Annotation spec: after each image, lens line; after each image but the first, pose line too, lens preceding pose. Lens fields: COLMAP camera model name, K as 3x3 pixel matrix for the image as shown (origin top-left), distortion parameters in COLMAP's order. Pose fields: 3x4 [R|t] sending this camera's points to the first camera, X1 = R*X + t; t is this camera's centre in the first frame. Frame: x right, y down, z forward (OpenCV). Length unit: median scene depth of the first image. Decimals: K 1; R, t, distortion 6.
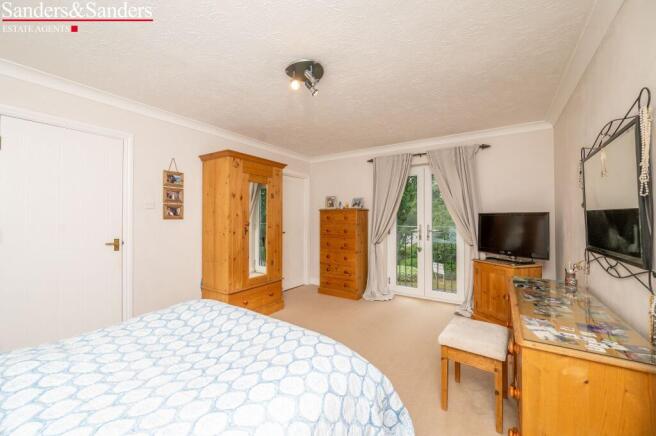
lens RADIAL K [[261.2, 0, 328.0], [0, 261.2, 218.6], [0, 0, 1]] dist [-0.010737, 0.000367]
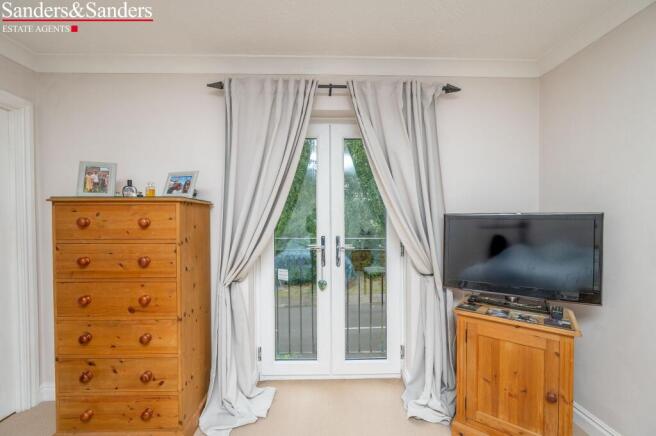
lens RADIAL K [[261.2, 0, 327.7], [0, 261.2, 226.1], [0, 0, 1]] dist [-0.010737, 0.000367]
pose [[0.820553, -0.009925, 0.571485, 0.070473], [0.000439, 0.999860, 0.016735, -0.004702], [-0.571571, -0.013481, 0.820442, 0.569415]]
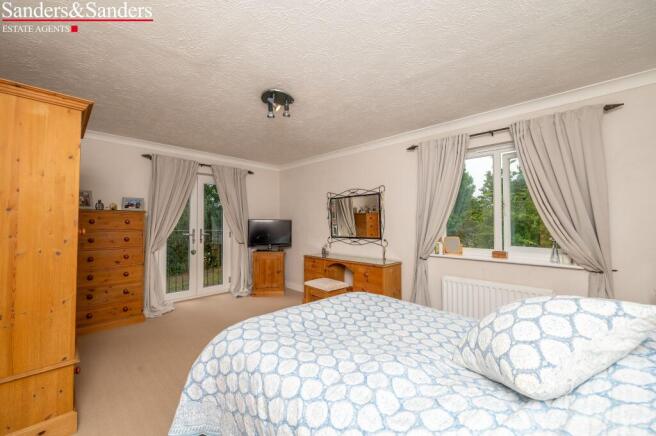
lens RADIAL K [[261.2, 0, 329.2], [0, 261.2, 216.8], [0, 0, 1]] dist [-0.010737, 0.000367]
pose [[0.187125, 0.025467, 0.982006, -0.575051], [-0.001961, 0.999672, -0.025552, -0.000422], [-0.982334, 0.002856, 0.187113, 0.253555]]
